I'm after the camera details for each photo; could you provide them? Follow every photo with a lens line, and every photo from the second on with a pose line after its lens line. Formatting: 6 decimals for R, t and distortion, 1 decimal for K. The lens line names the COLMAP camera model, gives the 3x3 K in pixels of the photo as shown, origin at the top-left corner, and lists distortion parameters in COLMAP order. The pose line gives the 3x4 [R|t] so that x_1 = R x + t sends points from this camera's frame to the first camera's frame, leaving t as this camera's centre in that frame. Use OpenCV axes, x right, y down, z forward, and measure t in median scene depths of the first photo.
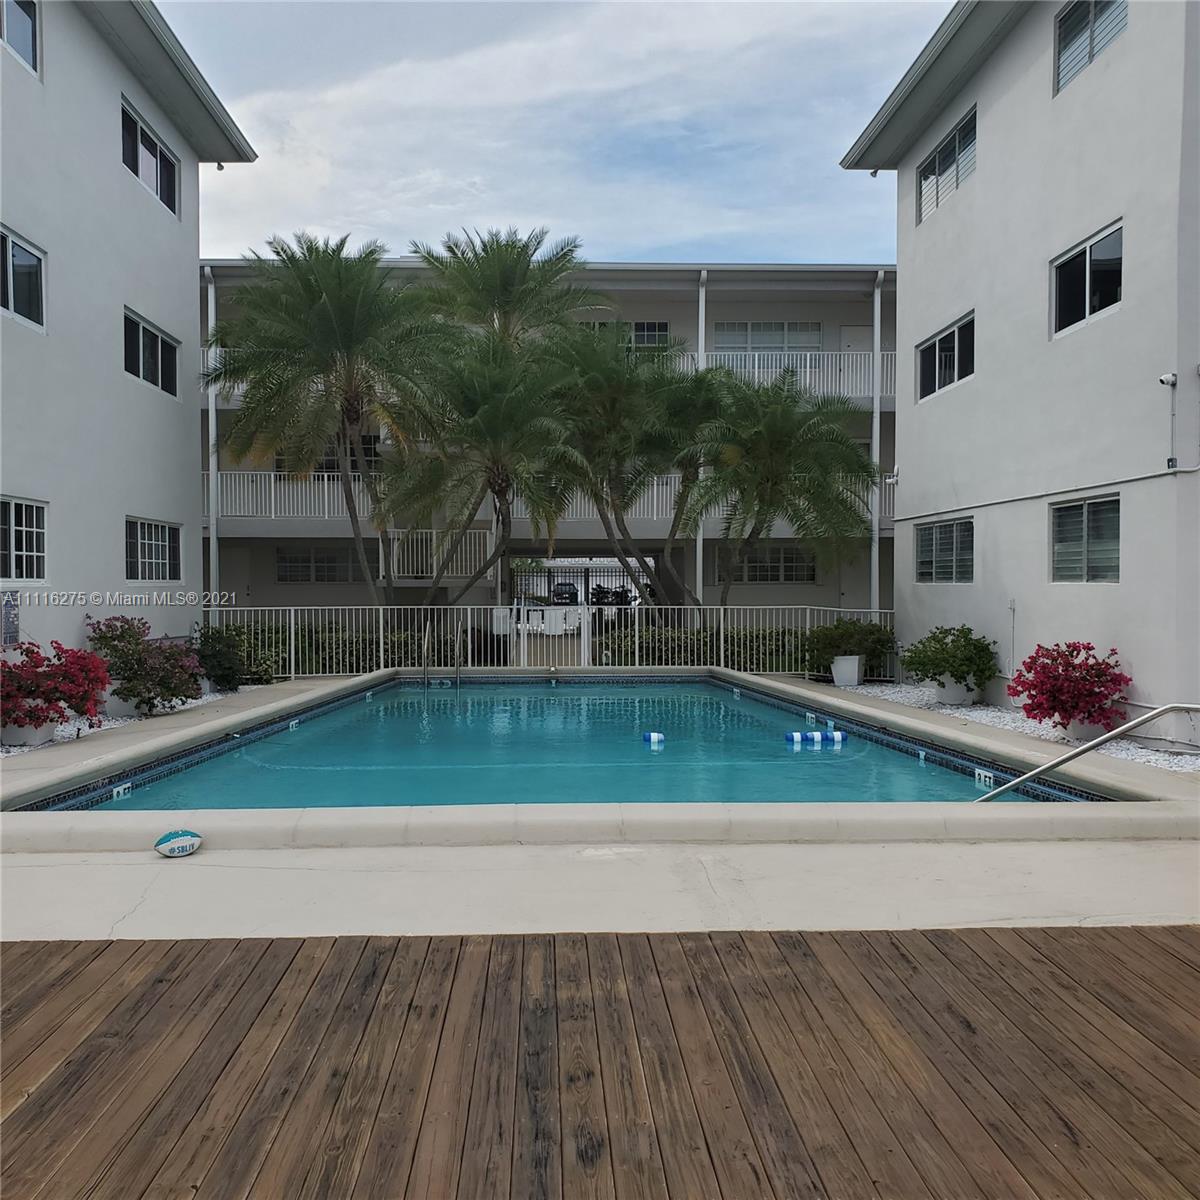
lens RADIAL K [[1239.5, 0, 570.1], [0, 1239.5, 599.9], [0, 0, 1]] dist [0.040436, -0.059339]
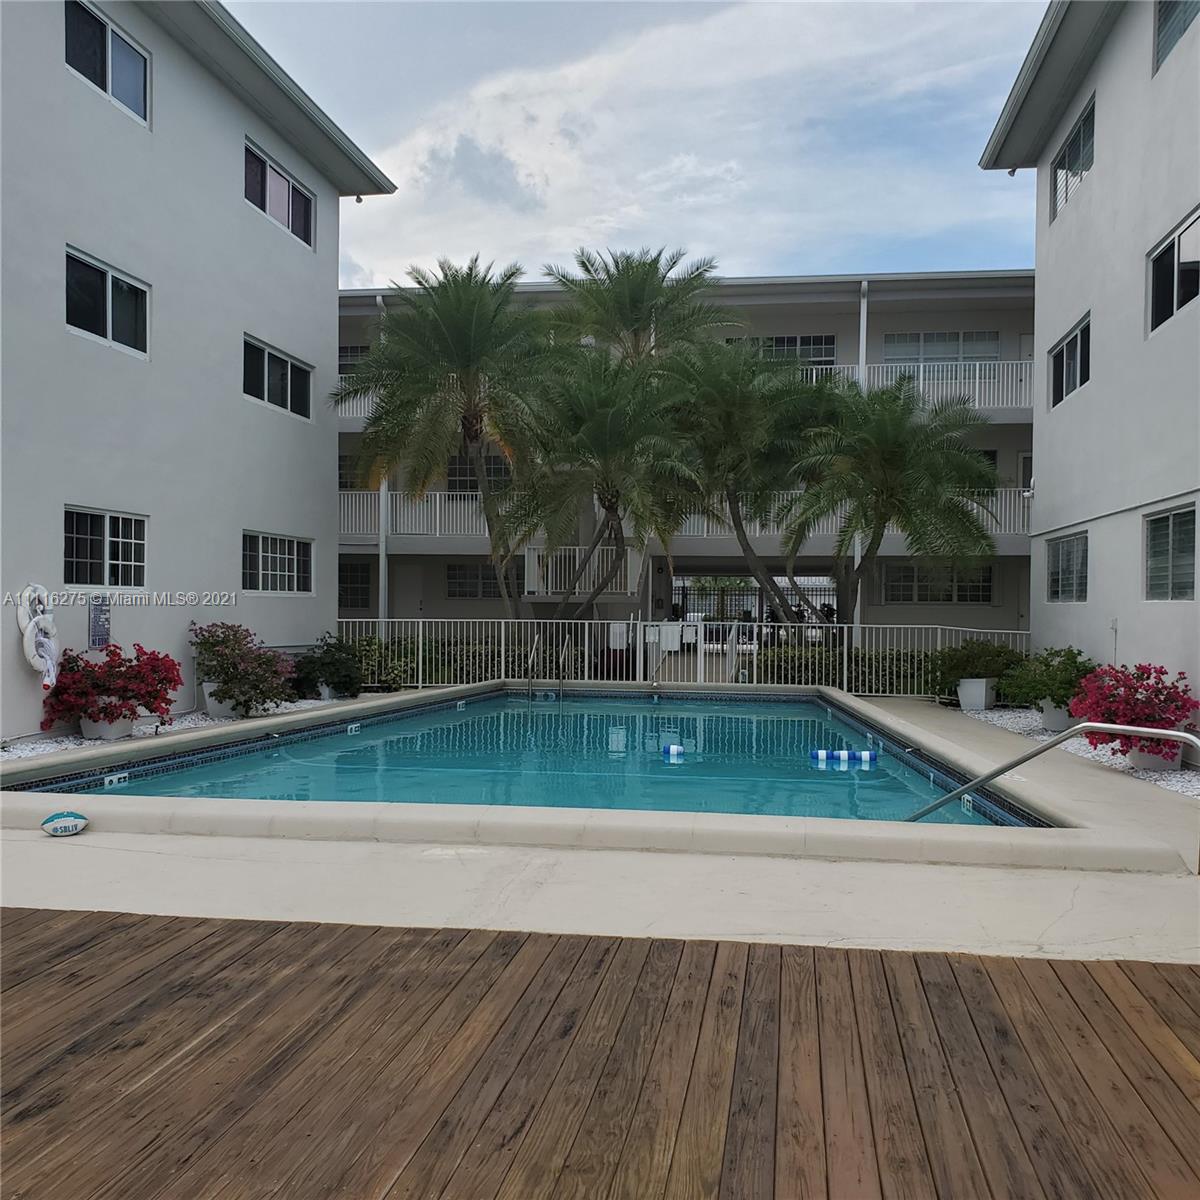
lens RADIAL K [[1227.6, 0, 583.3], [0, 1227.6, 605.0], [0, 0, 1]] dist [0.155742, -0.416837]
pose [[0.982075, 0.011621, -0.188130, 0.140663], [-0.014165, 0.999825, -0.012181, 0.006092], [0.187955, 0.014627, 0.982069, 0.013062]]
